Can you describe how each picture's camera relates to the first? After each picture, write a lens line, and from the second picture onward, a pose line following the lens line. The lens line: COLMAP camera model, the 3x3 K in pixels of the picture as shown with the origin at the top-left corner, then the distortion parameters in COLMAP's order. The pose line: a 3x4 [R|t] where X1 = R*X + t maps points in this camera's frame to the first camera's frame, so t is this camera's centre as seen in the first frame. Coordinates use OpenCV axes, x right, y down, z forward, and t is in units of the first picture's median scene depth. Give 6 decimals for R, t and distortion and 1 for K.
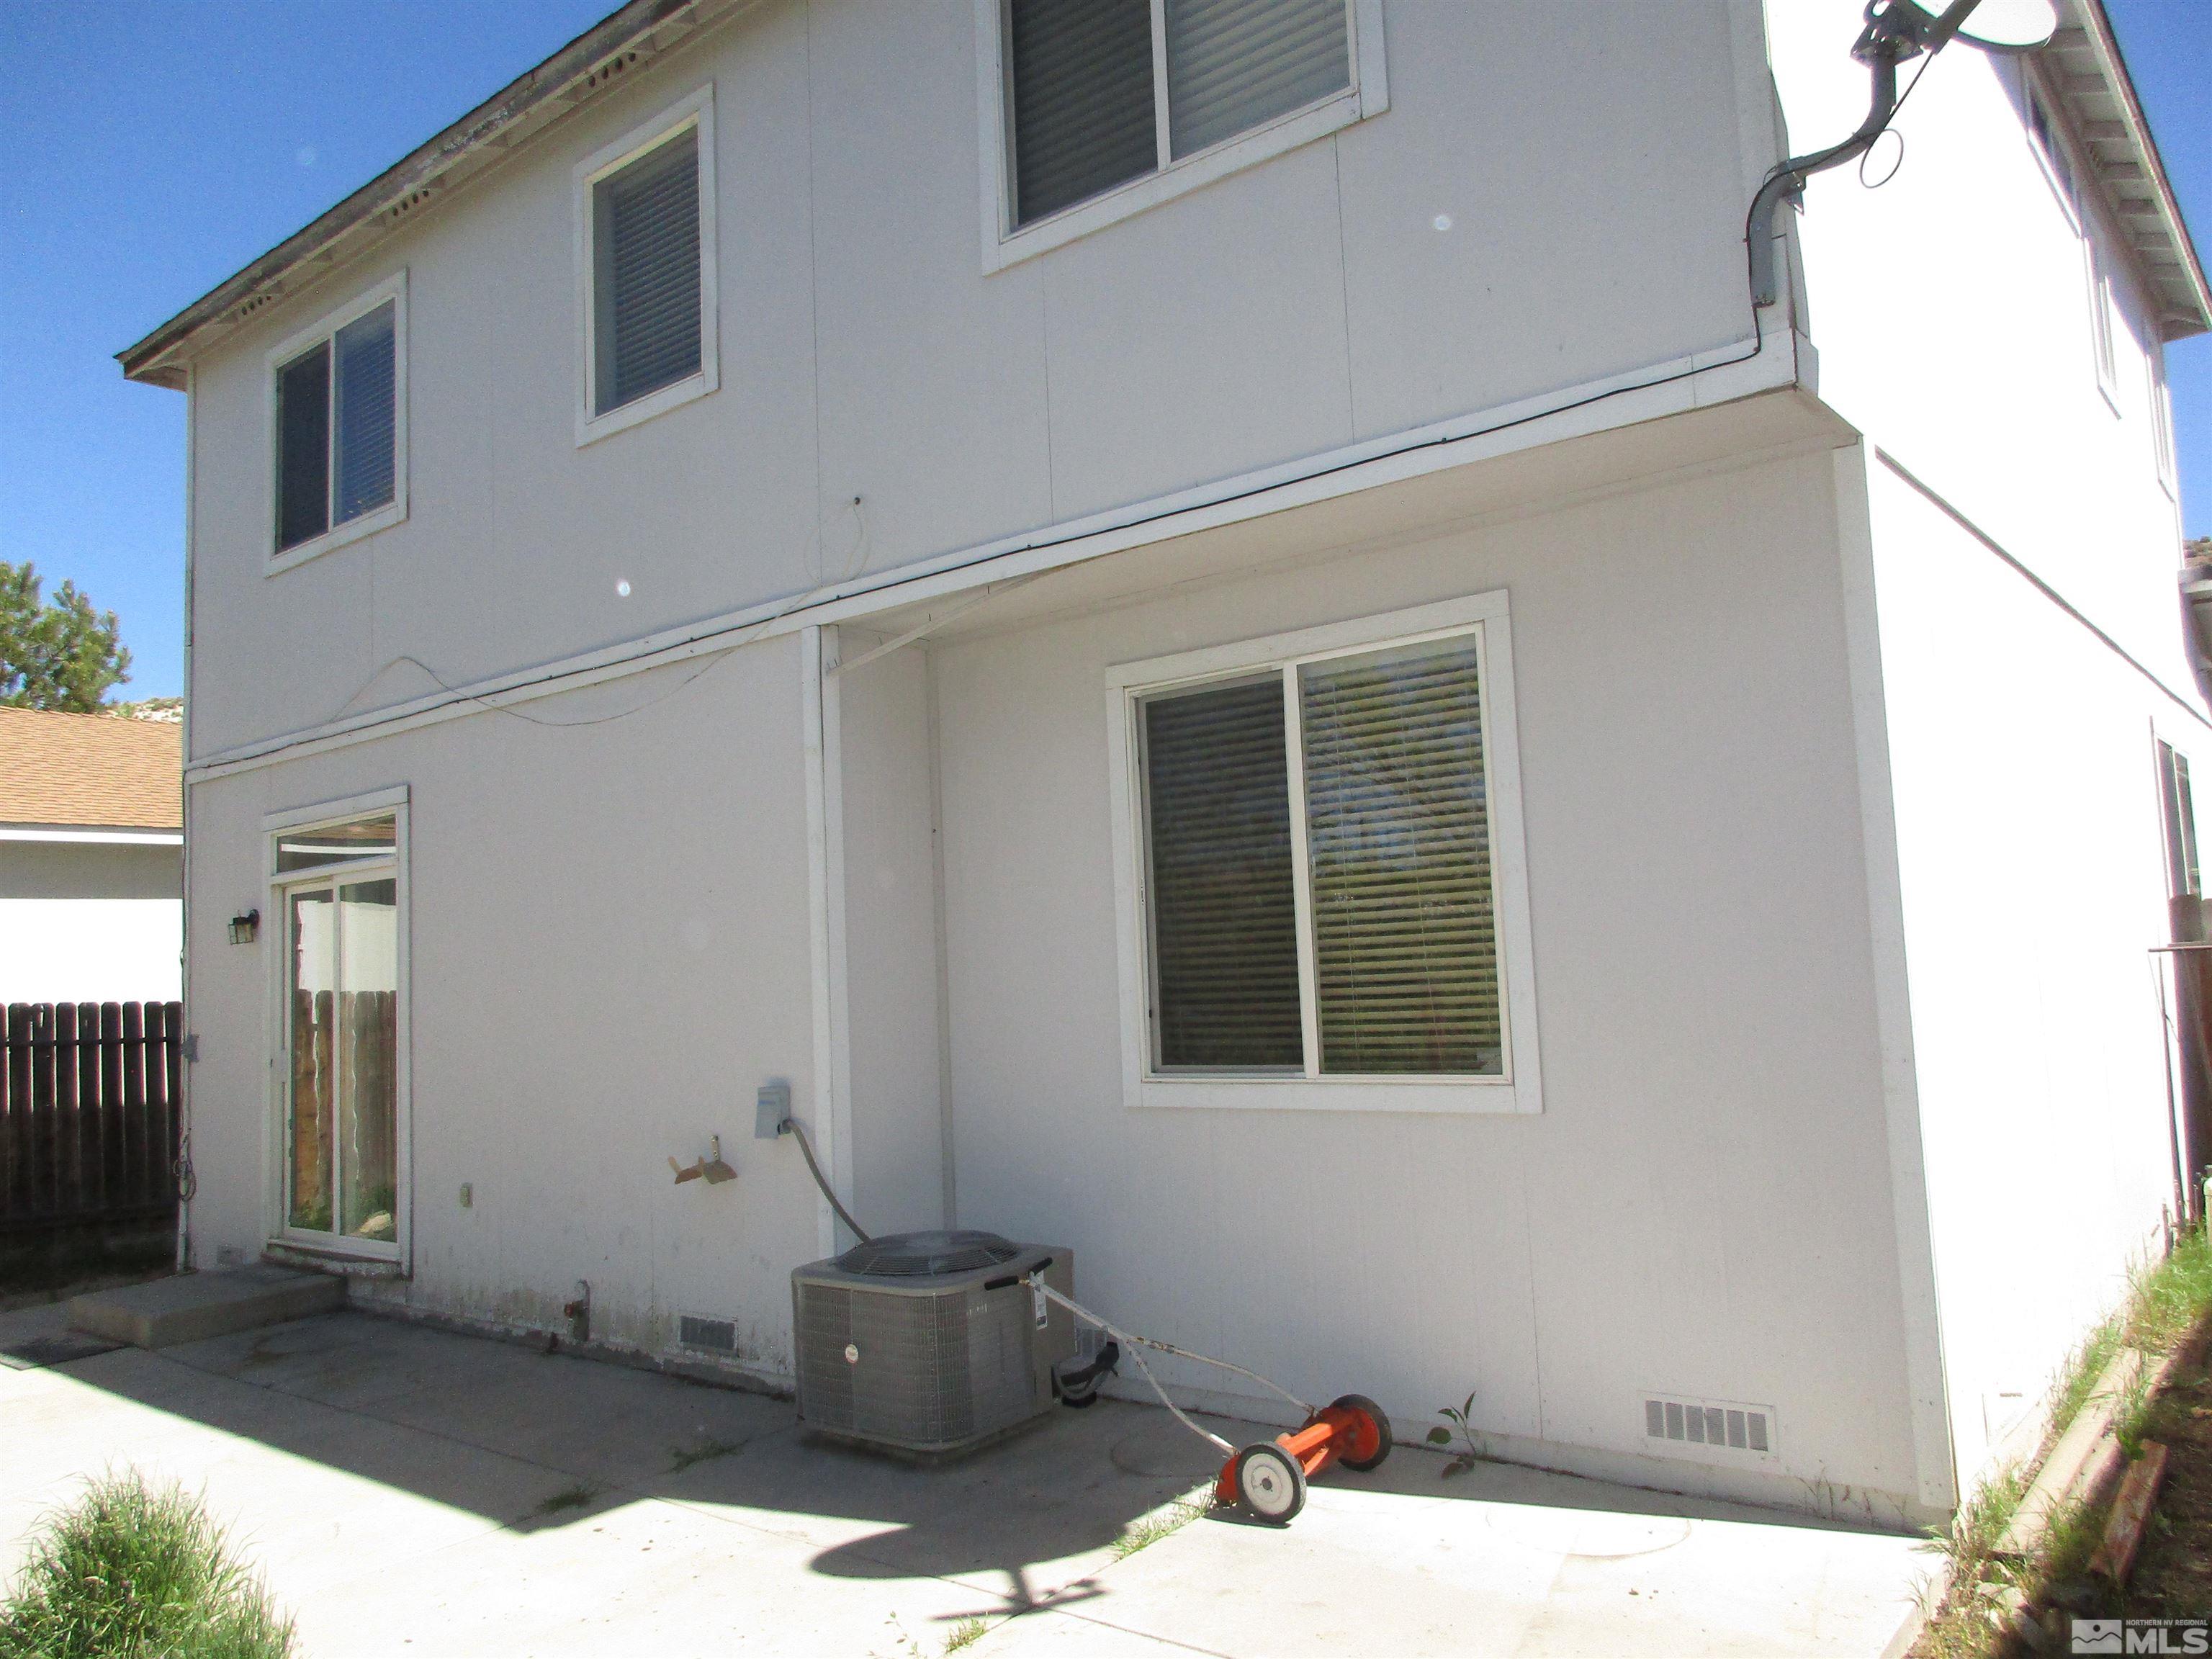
lens RADIAL K [[1645.9, 0, 1106.0], [0, 1645.9, 829.5], [0, 0, 1]] dist [-0.012503, -0.005692]
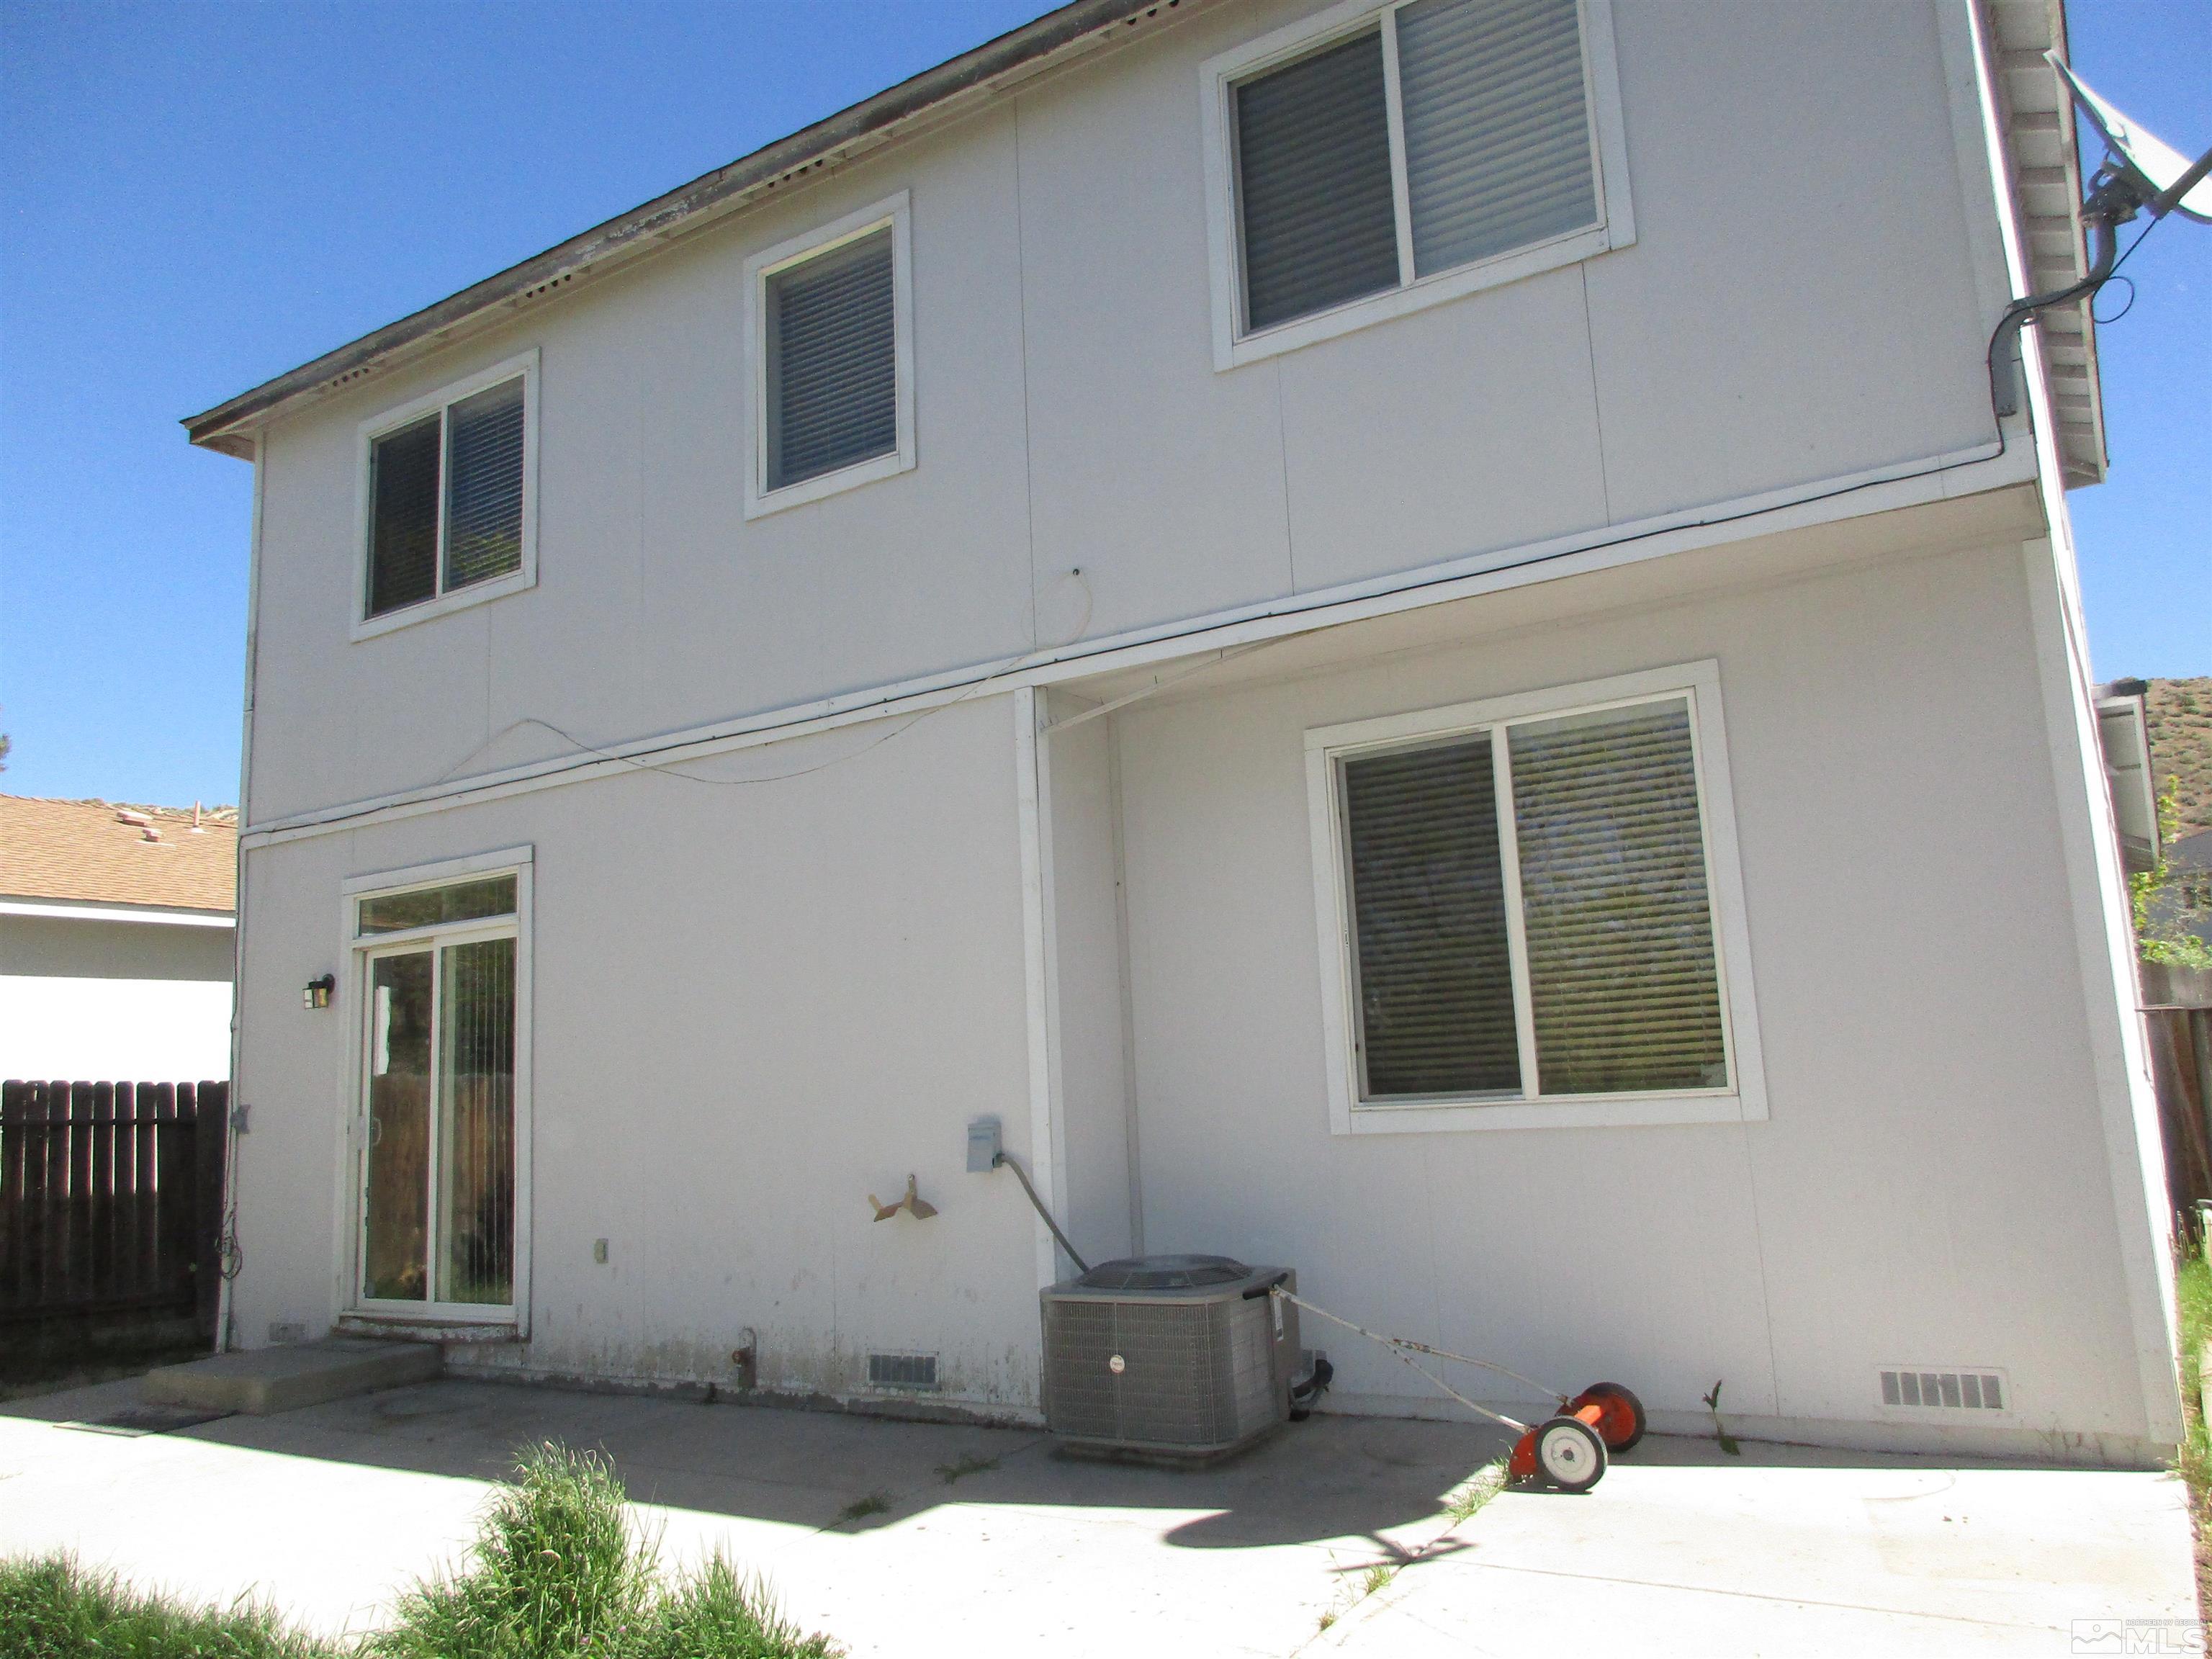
lens RADIAL K [[1645.9, 0, 1106.0], [0, 1645.9, 829.5], [0, 0, 1]] dist [-0.012503, -0.005692]
pose [[0.993449, 0.016460, 0.113080, -0.248566], [-0.007662, 0.996939, -0.077802, 0.051950], [-0.114015, 0.076425, 0.990535, -0.058174]]
